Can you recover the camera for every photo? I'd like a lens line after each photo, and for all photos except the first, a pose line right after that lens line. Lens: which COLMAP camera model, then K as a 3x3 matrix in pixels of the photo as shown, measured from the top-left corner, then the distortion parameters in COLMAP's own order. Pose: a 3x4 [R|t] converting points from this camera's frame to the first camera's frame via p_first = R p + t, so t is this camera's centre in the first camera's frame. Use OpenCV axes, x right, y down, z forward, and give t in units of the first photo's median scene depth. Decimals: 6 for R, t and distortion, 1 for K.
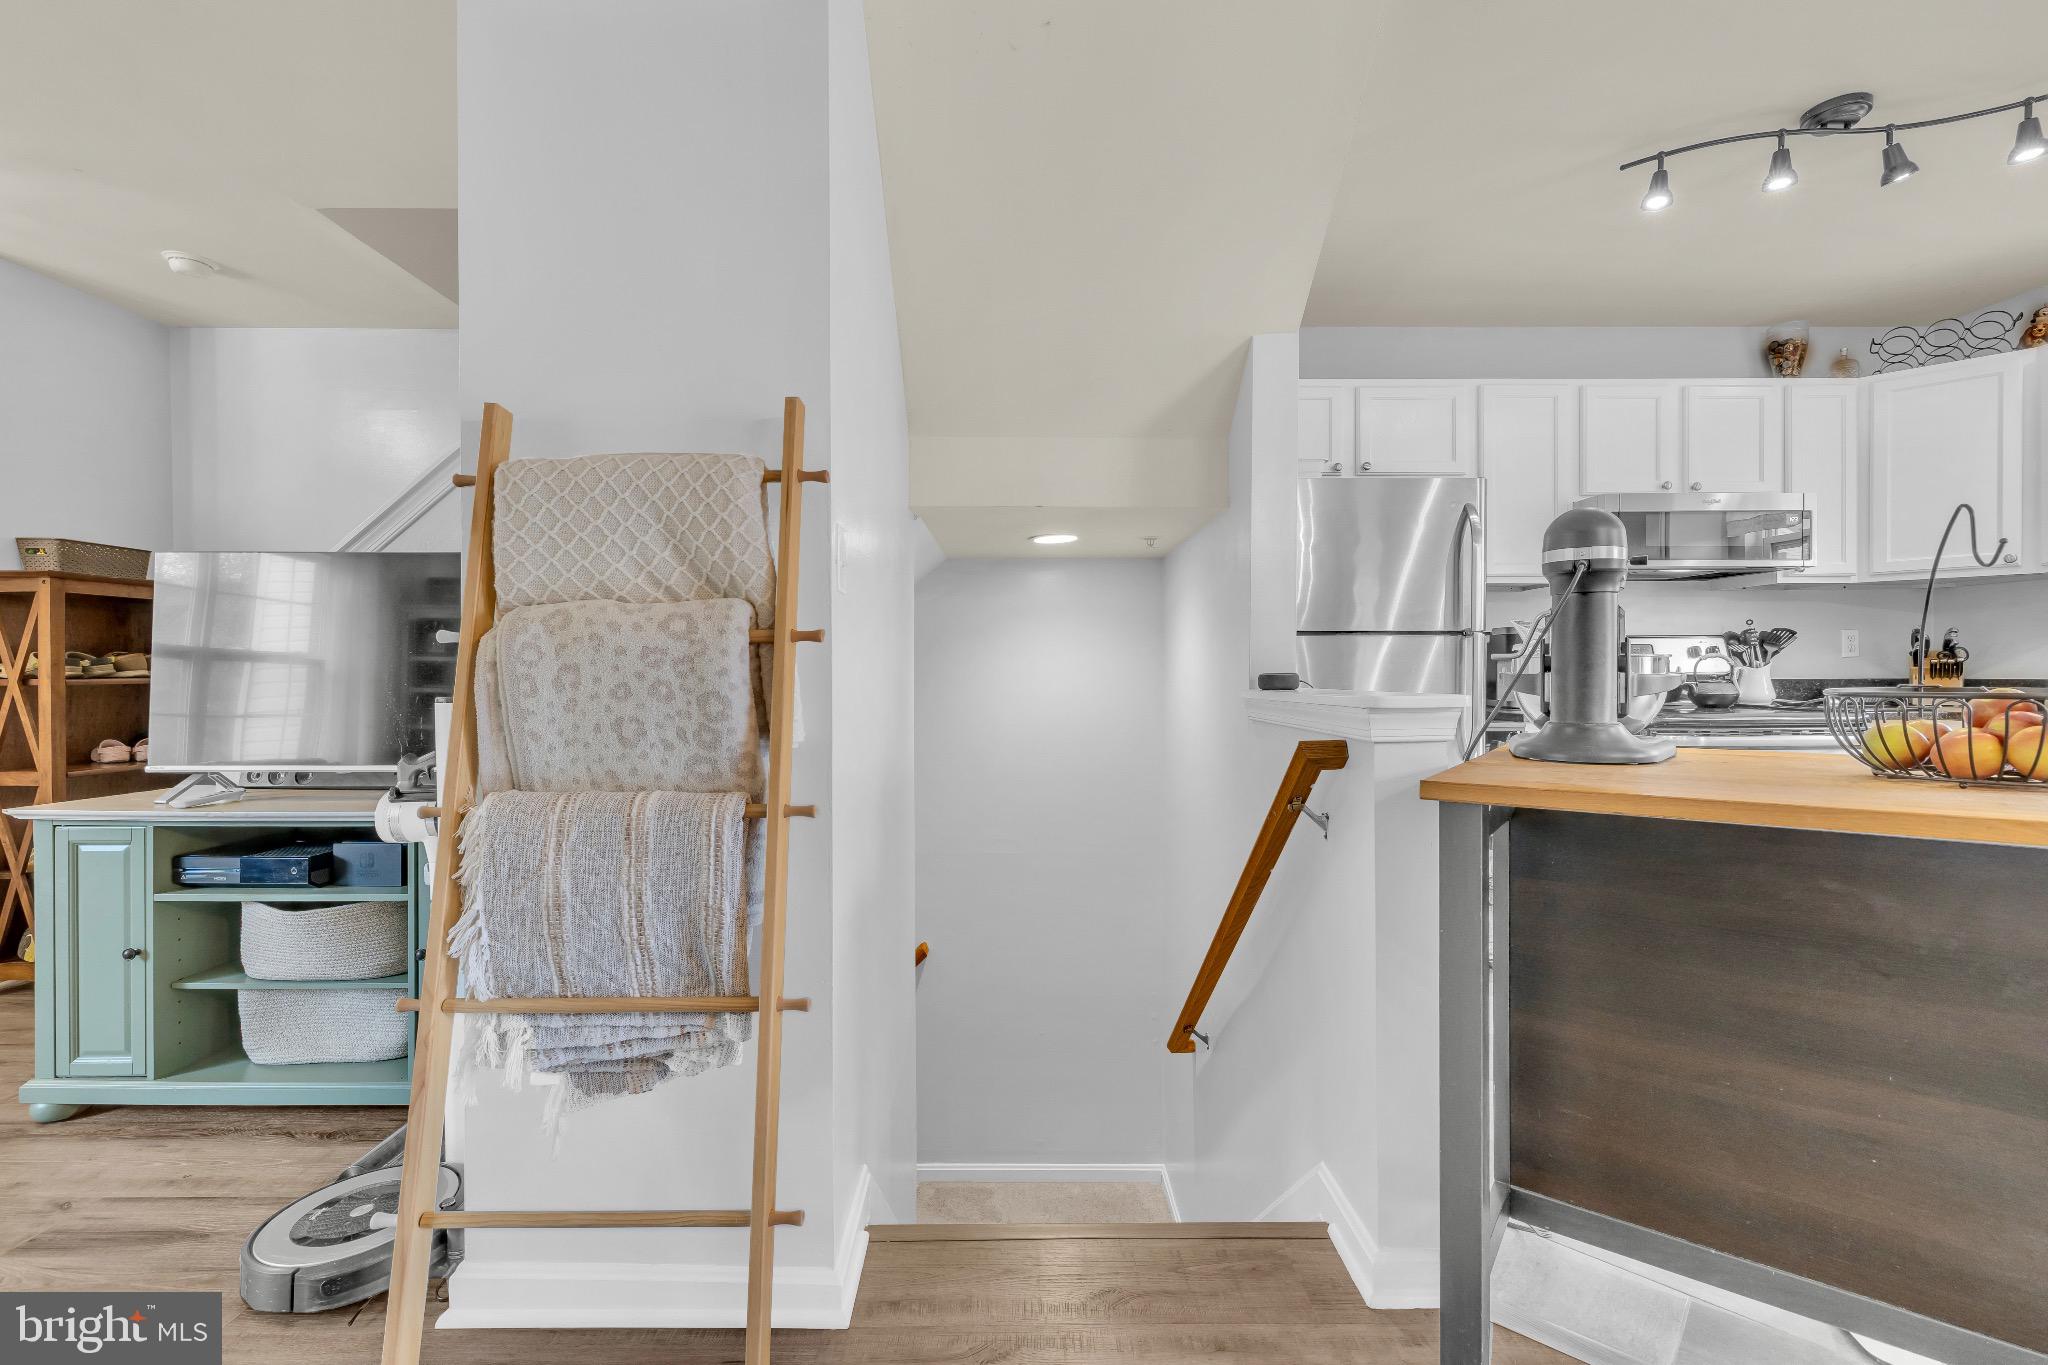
lens RADIAL K [[857.3, 0, 1028.5], [0, 857.3, 678.6], [0, 0, 1]] dist [0.000123, 0.000169]
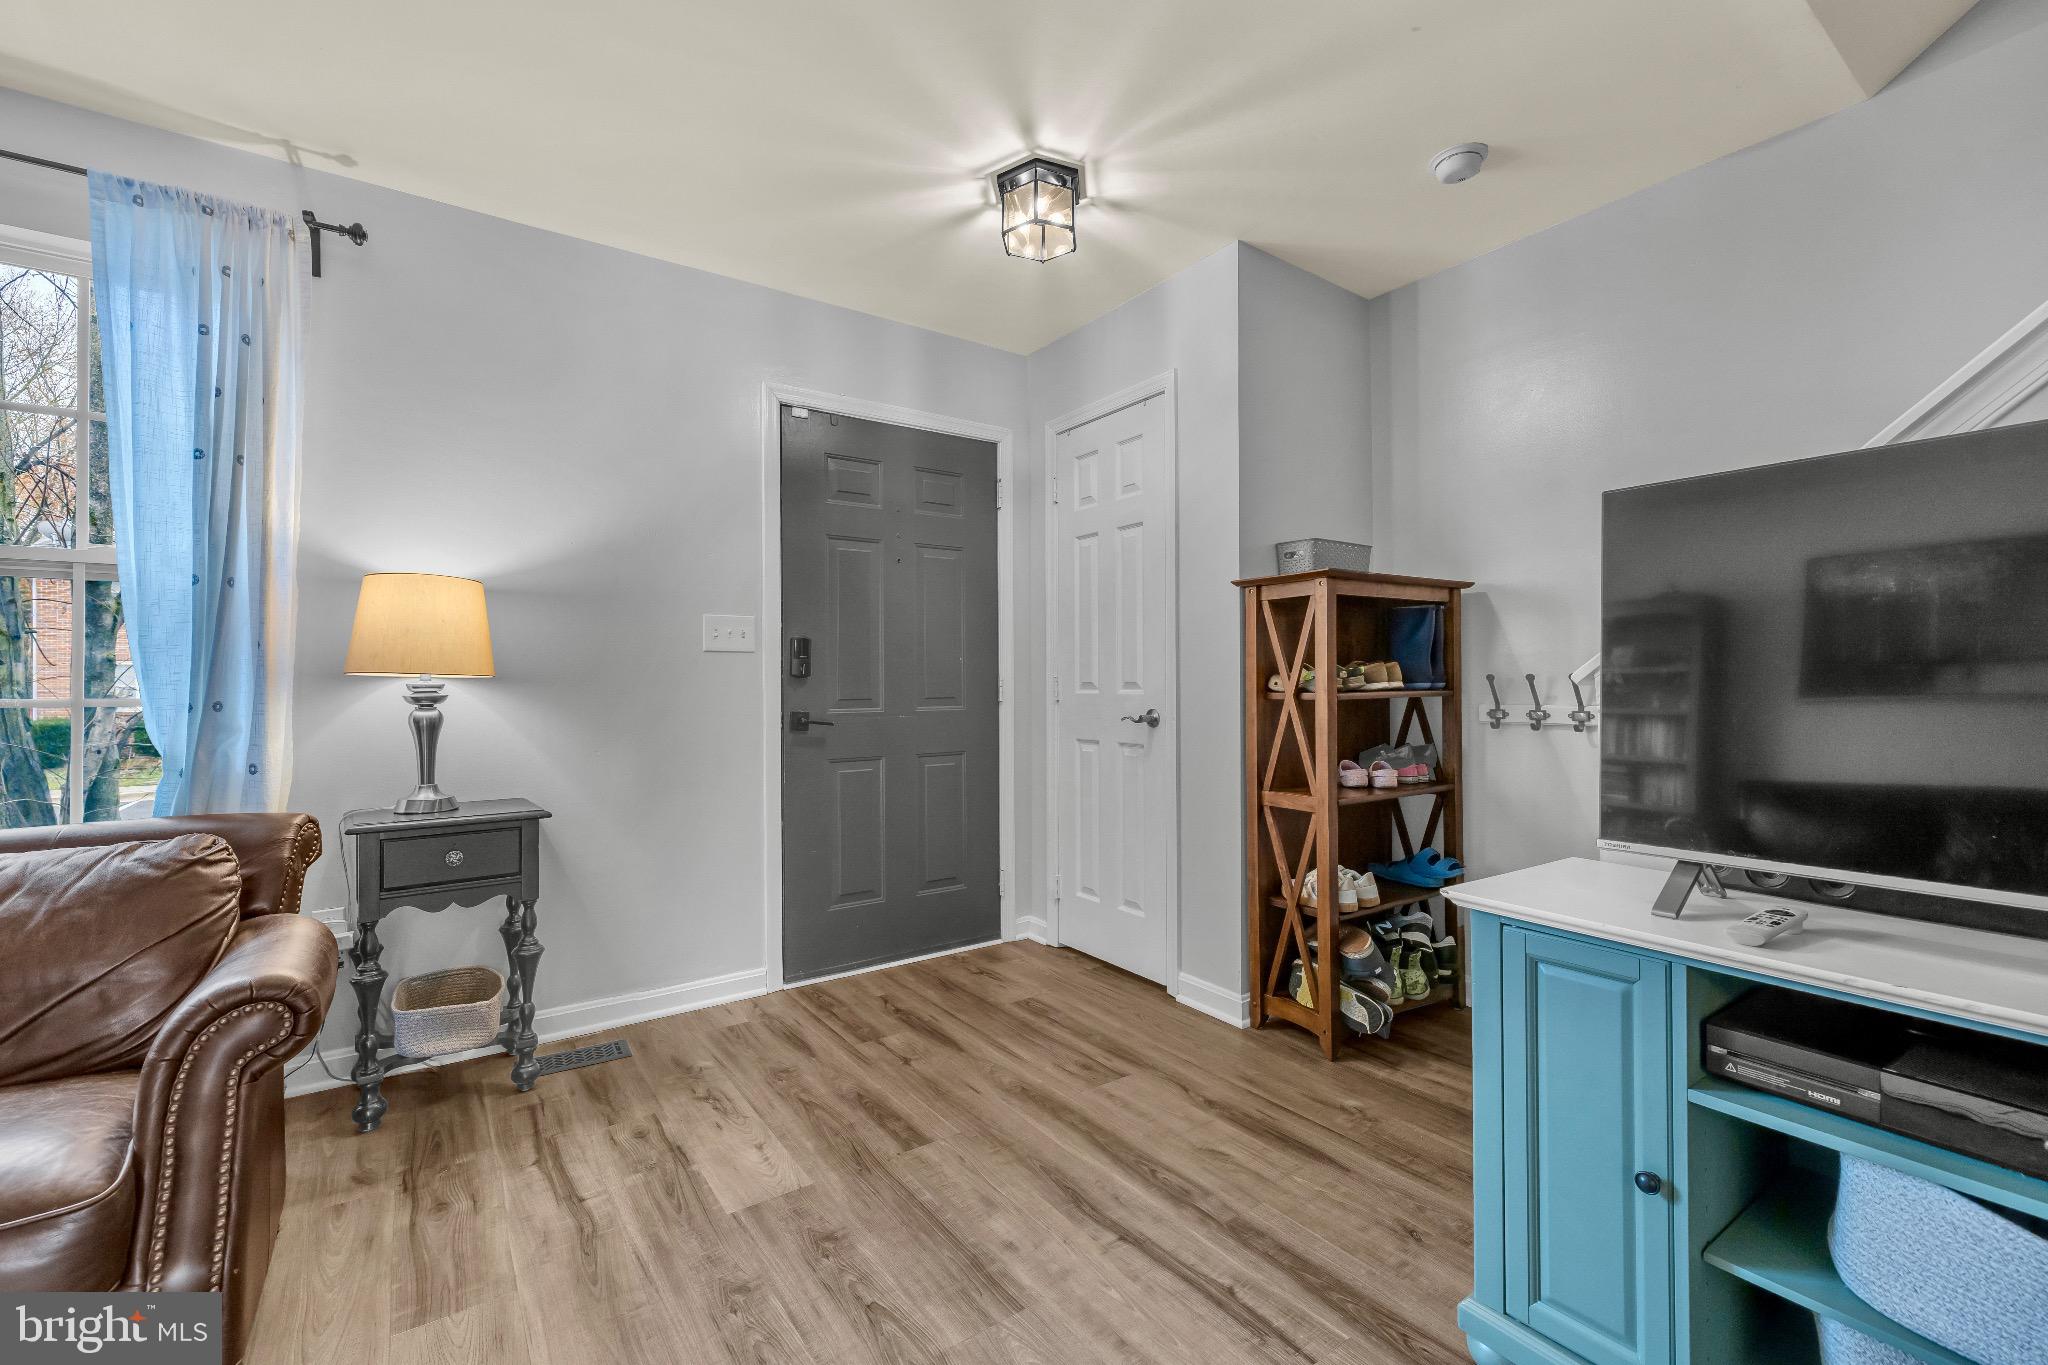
lens RADIAL K [[860.0, 0, 1023.8], [0, 860.0, 674.9], [0, 0, 1]] dist [0.000880, -0.000047]
pose [[0.560925, -0.018513, -0.827660, -0.582515], [0.007560, 0.999823, -0.017241, -0.005363], [0.827832, 0.003414, 0.560966, 0.247894]]
